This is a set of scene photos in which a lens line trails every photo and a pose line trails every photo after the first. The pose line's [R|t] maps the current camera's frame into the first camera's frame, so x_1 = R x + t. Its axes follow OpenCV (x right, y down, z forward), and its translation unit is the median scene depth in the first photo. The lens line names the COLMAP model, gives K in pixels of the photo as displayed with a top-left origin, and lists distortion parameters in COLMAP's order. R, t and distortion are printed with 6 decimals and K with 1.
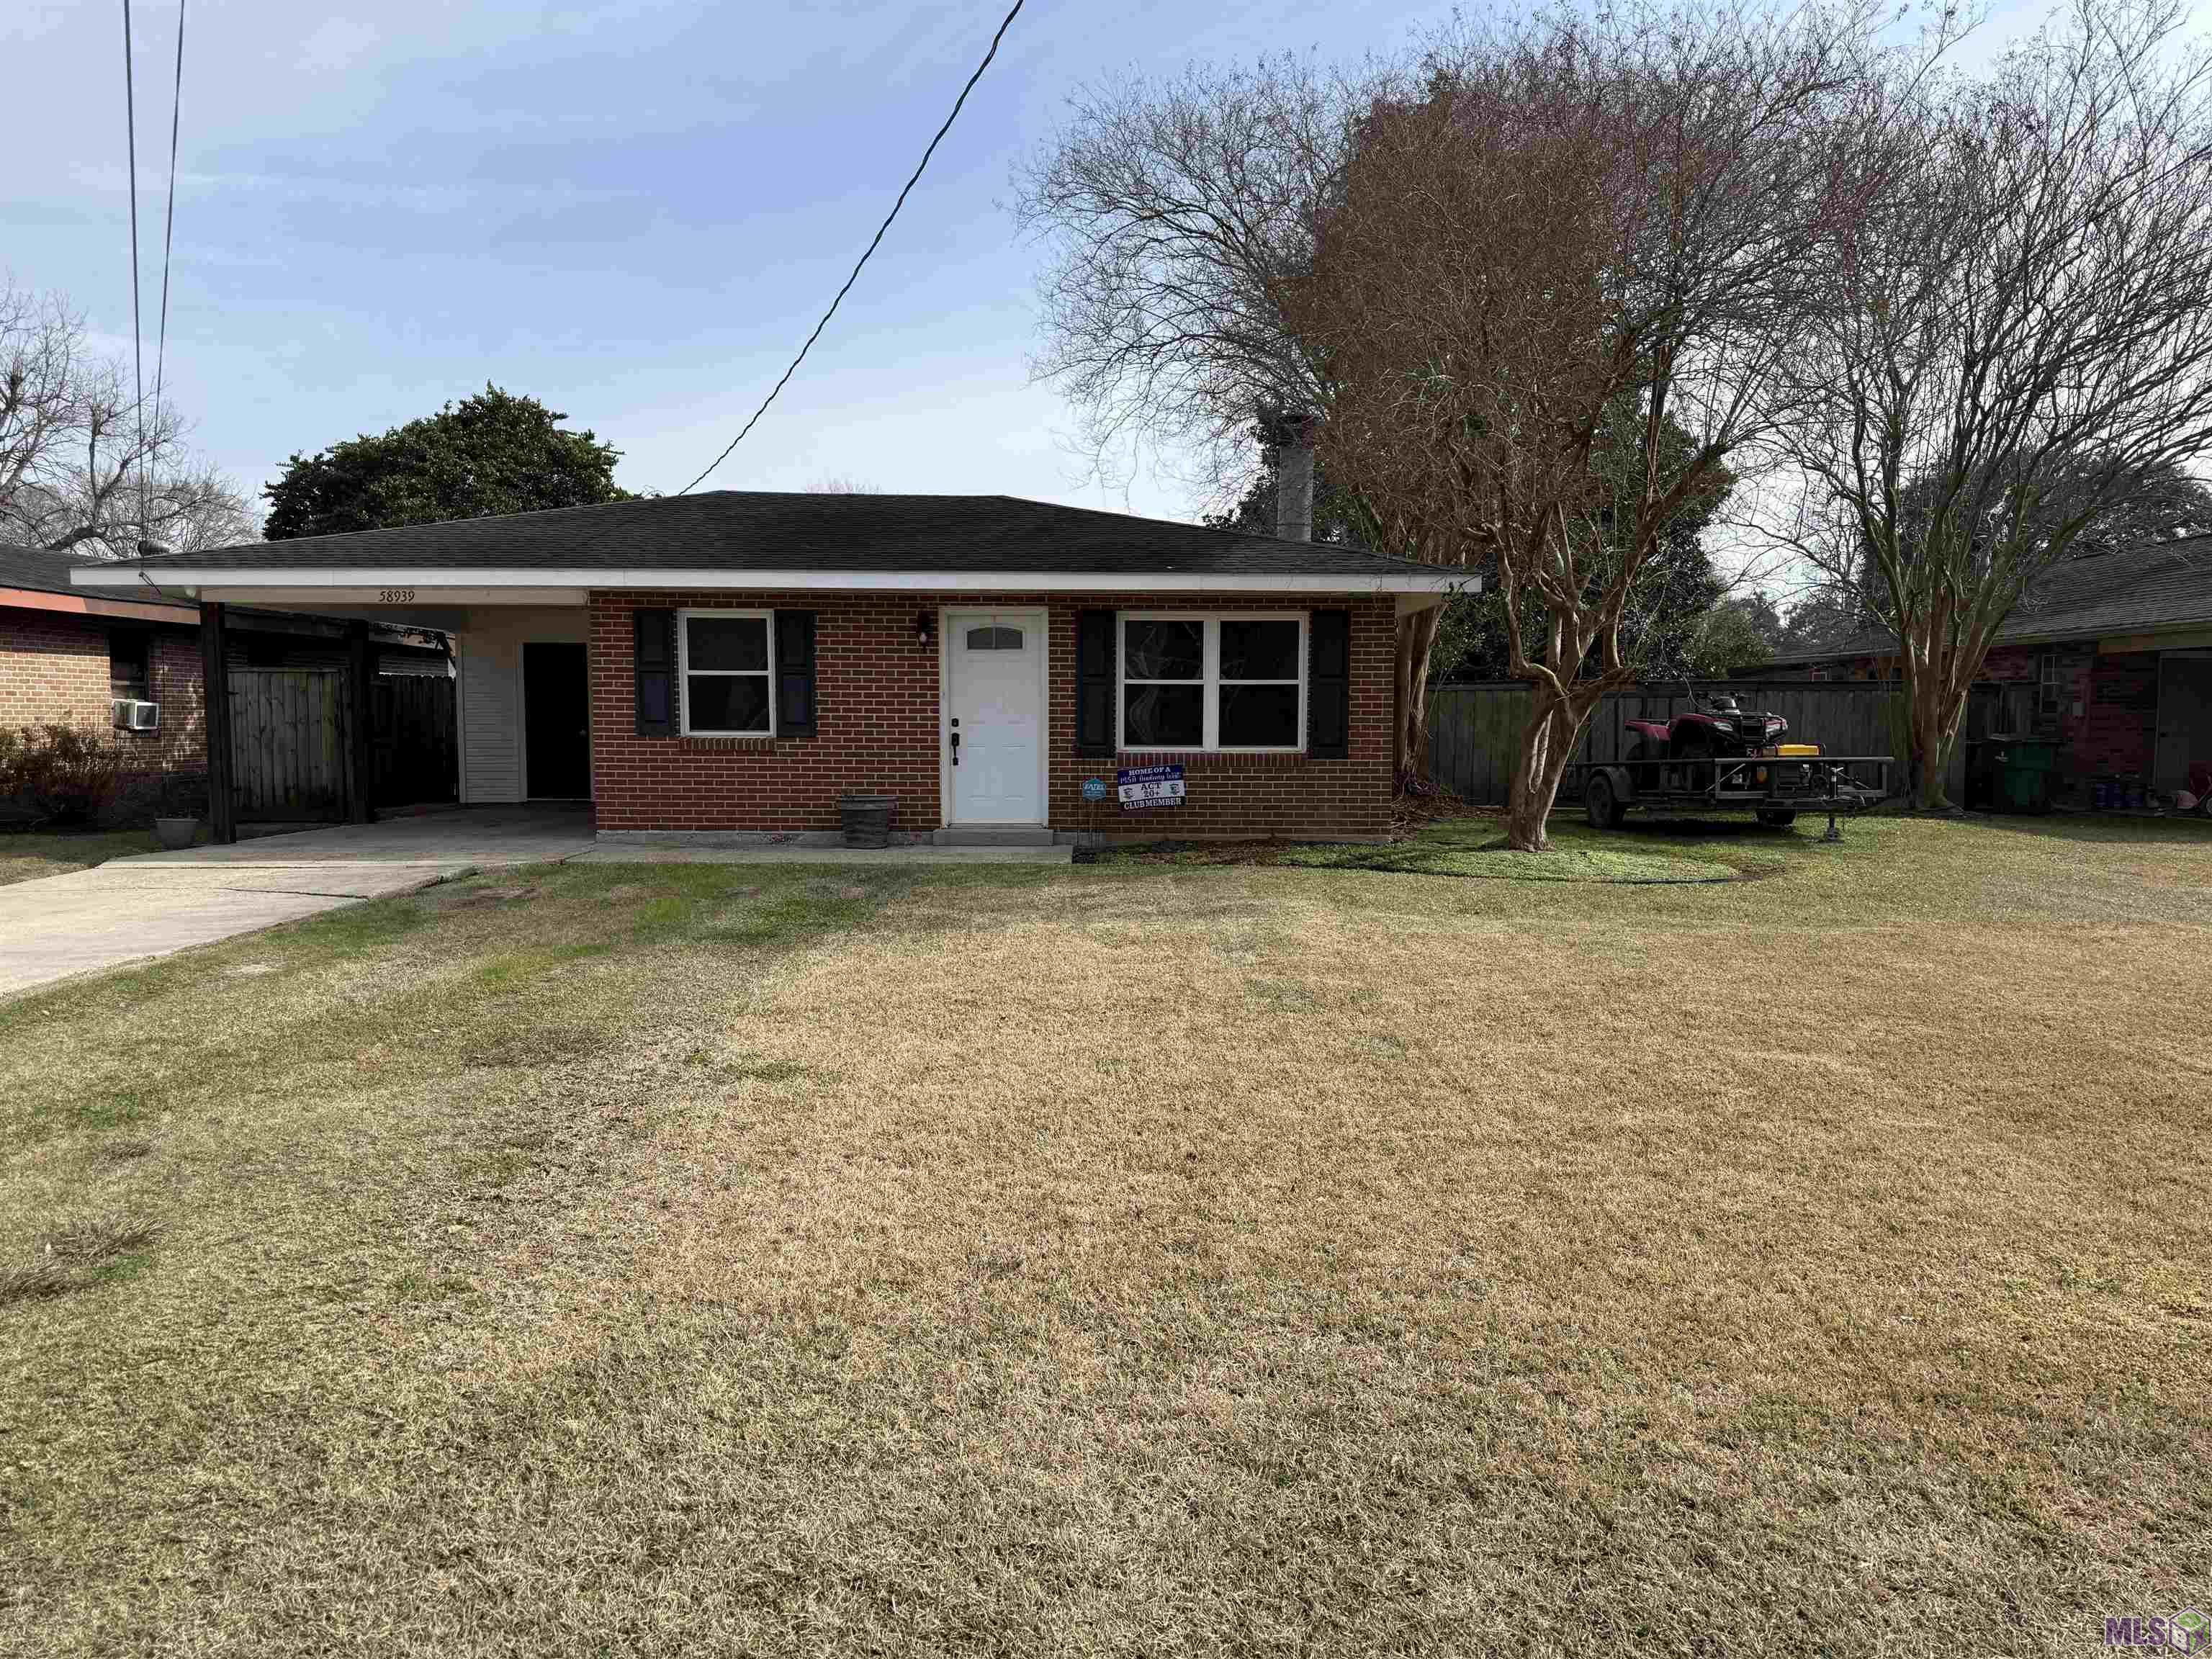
lens RADIAL K [[1532.9, 0, 1089.9], [0, 1532.9, 832.9], [0, 0, 1]] dist [0.197895, -0.407133]
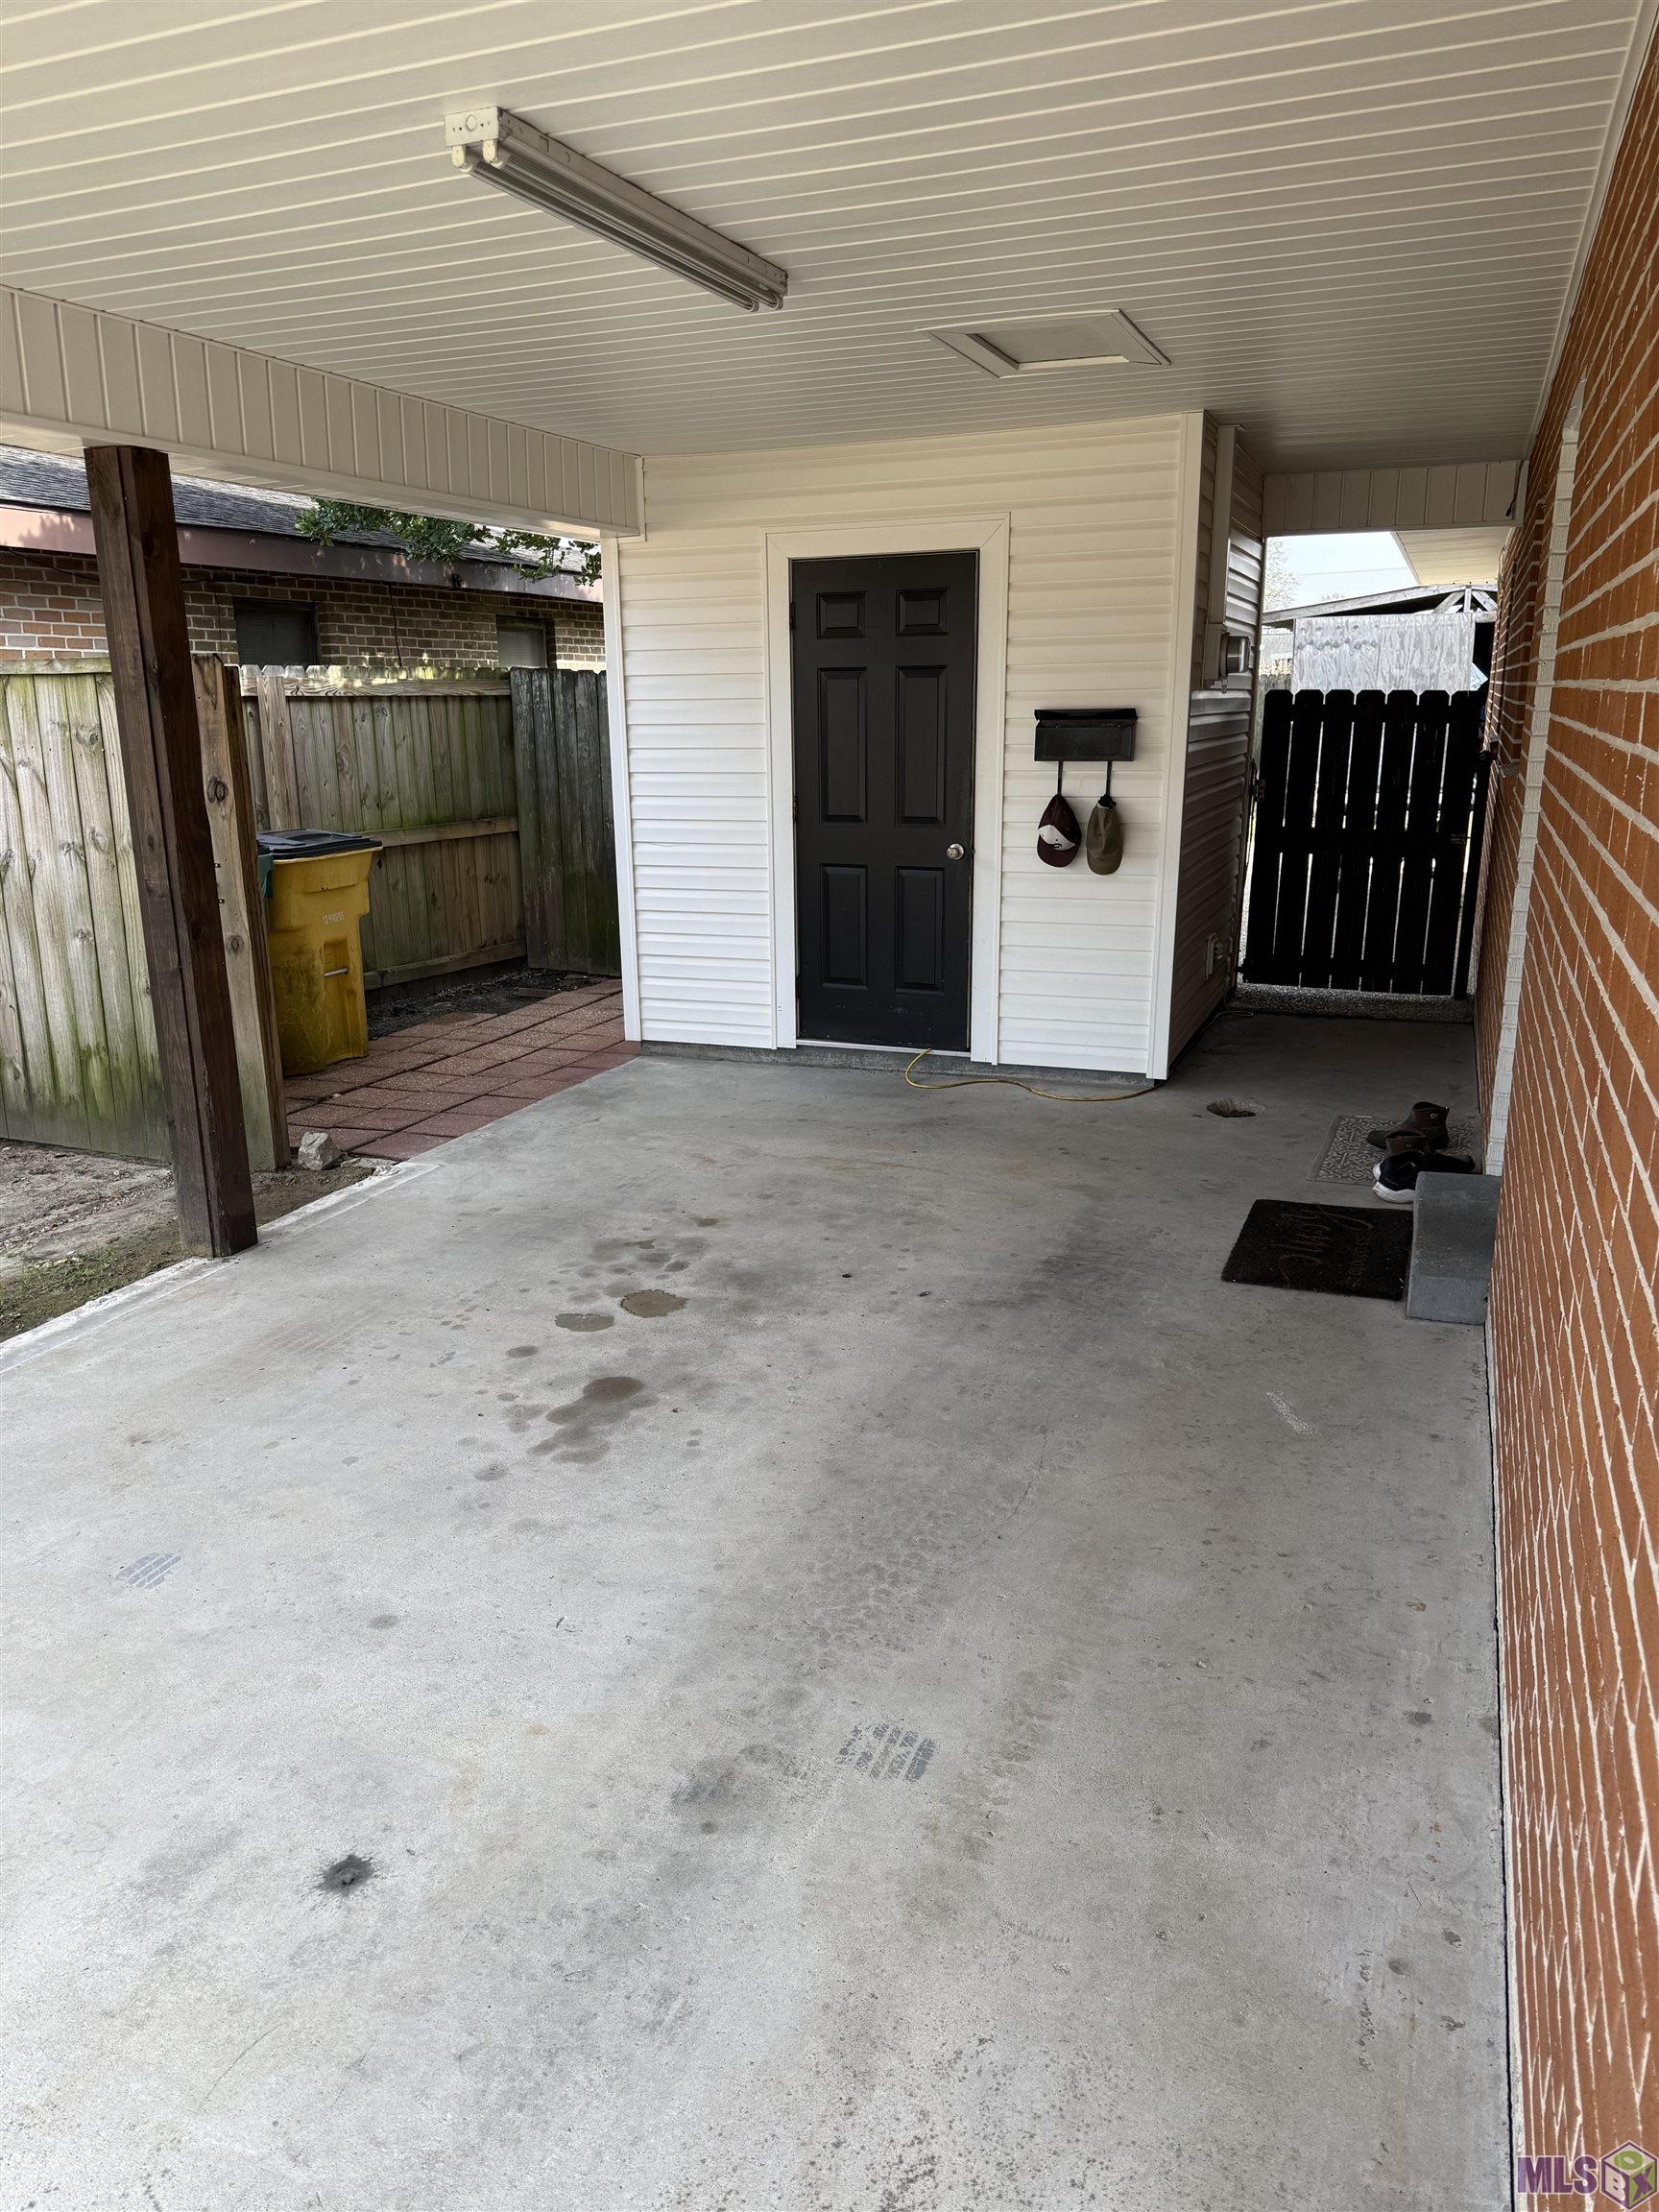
lens RADIAL K [[1537.6, 0, 829.5], [0, 1537.6, 1106.0], [0, 0, 1]] dist [0.083477, -0.113998]
pose [[0.933900, 0.079327, -0.348623, -0.329161], [-0.012766, 0.981852, 0.189218, -0.100234], [0.357306, -0.172260, 0.917965, 0.962812]]
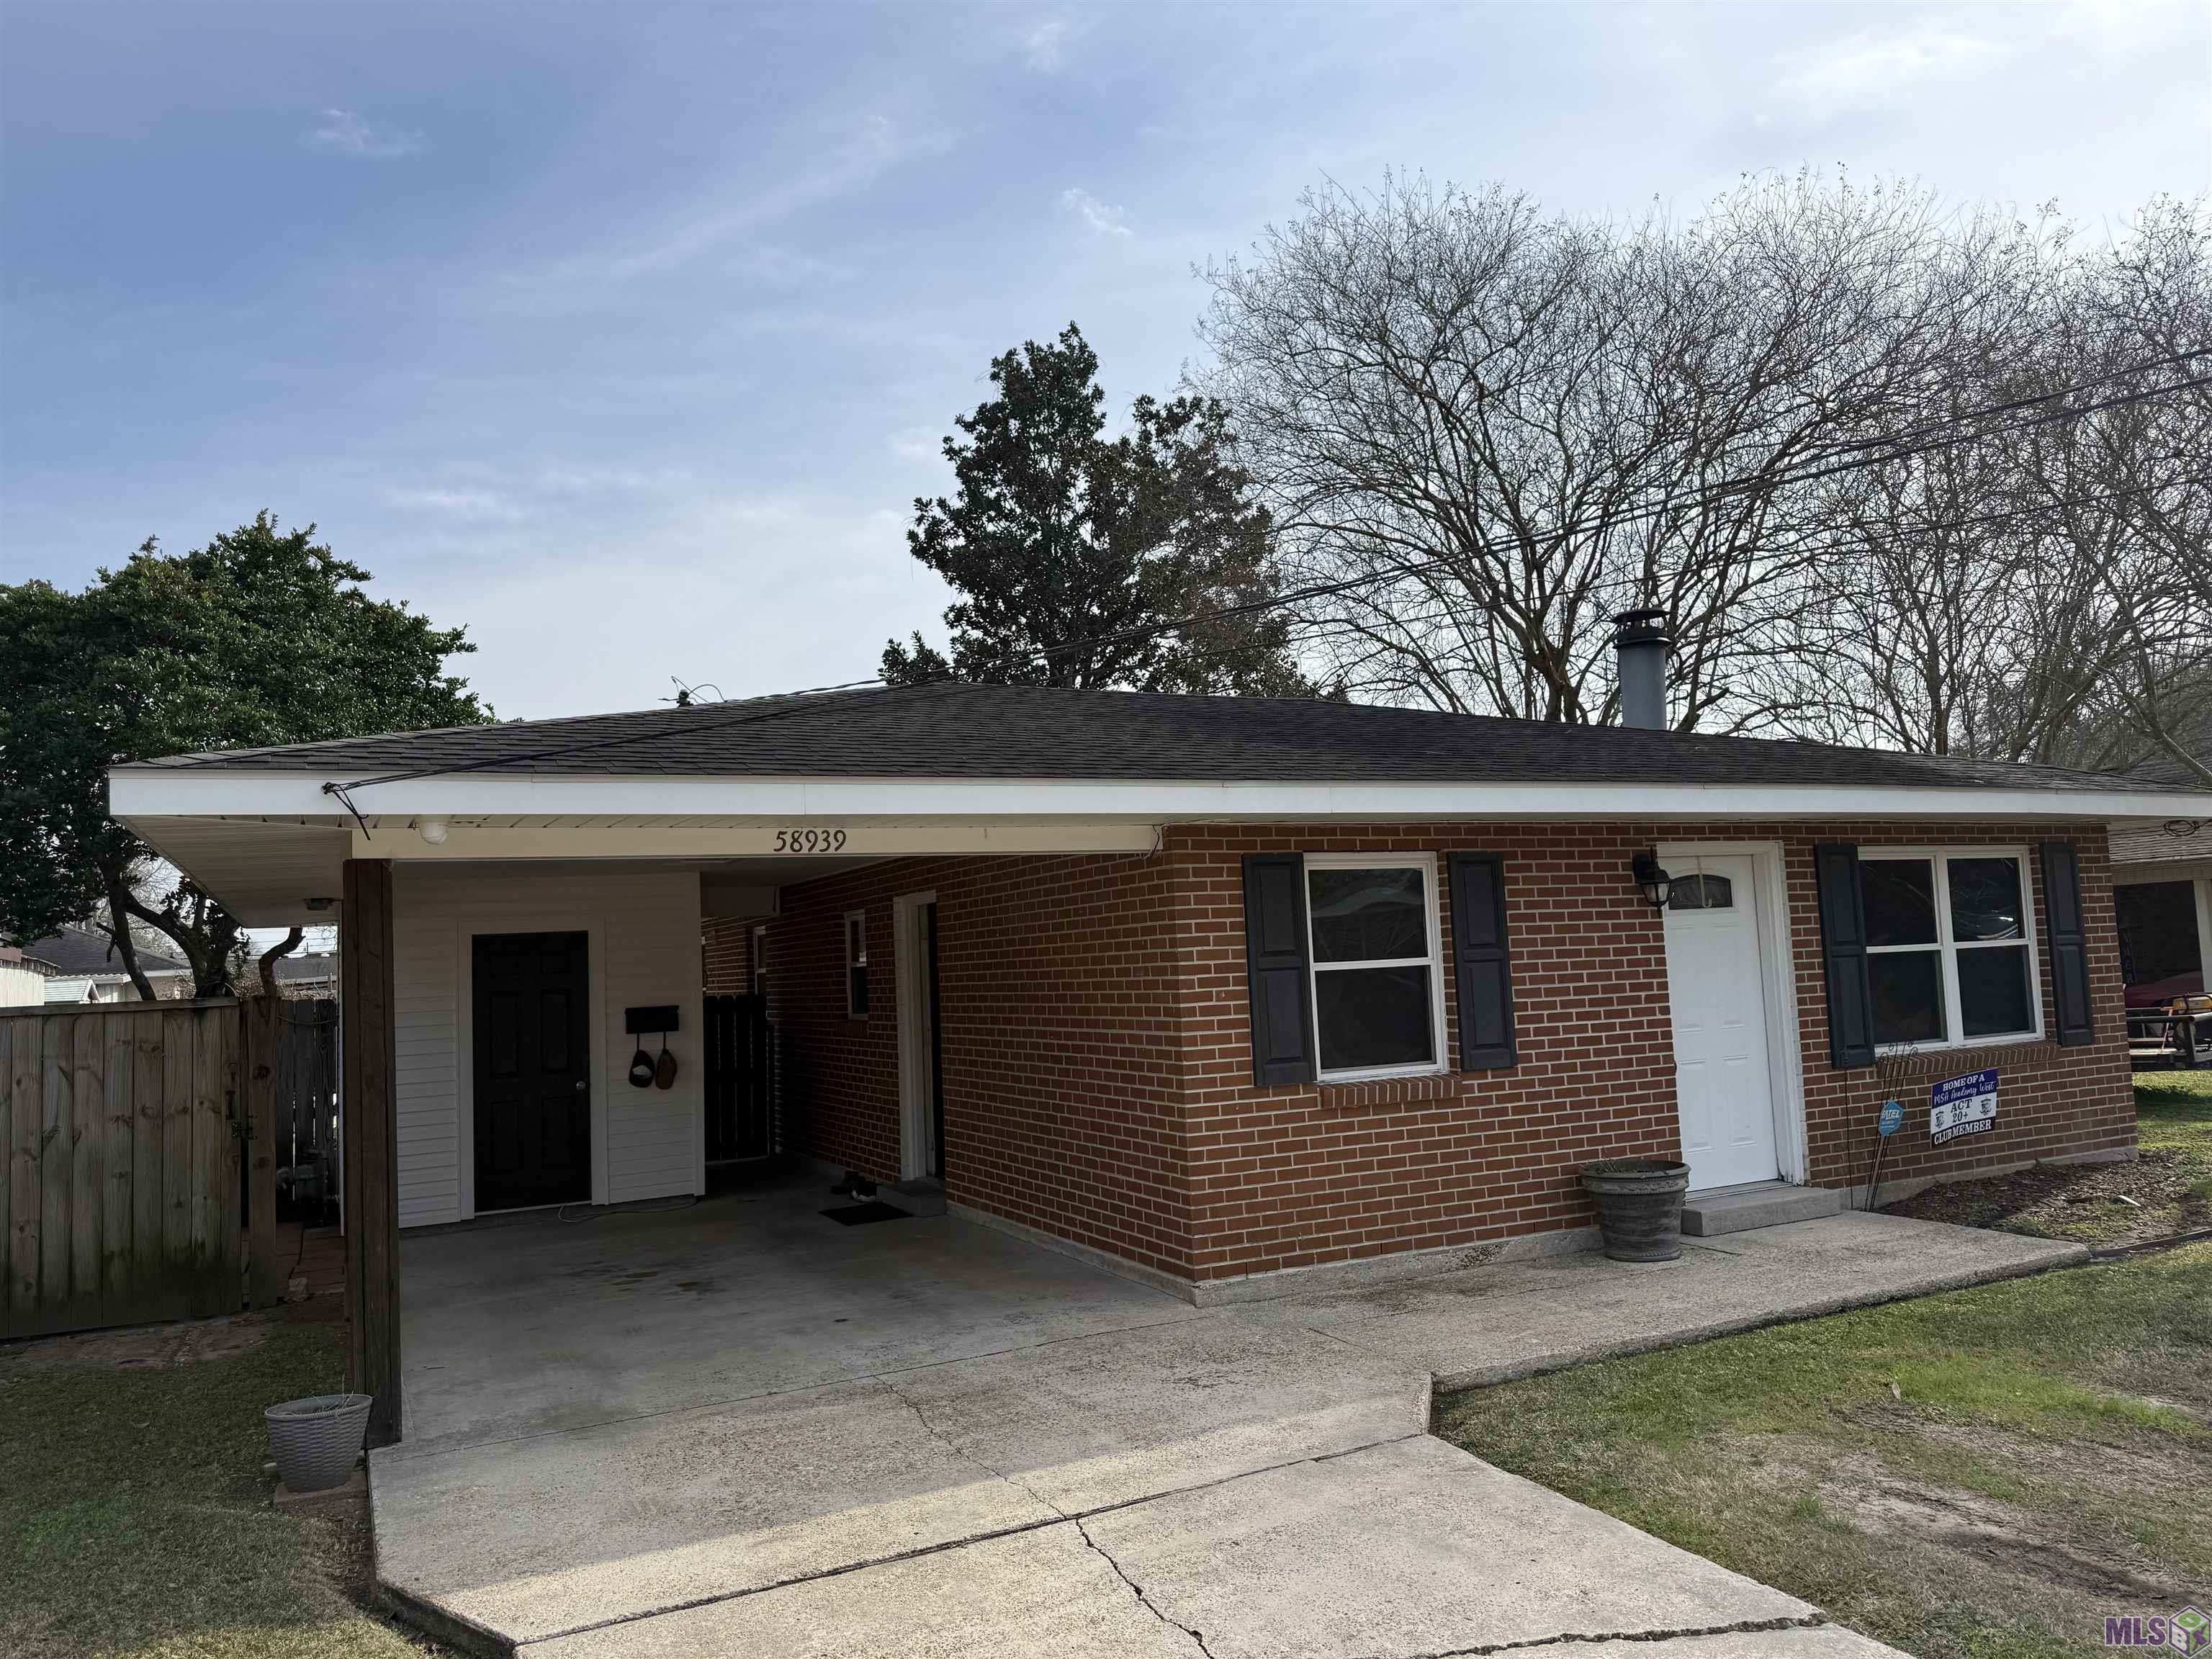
lens RADIAL K [[1552.8, 0, 1102.0], [0, 1552.8, 829.8], [0, 0, 1]] dist [0.116083, -0.207565]
pose [[0.888978, -0.005137, 0.457921, -0.584002], [0.083897, 0.984840, -0.151824, -0.073499], [-0.450200, 0.173386, 0.875932, 0.537279]]
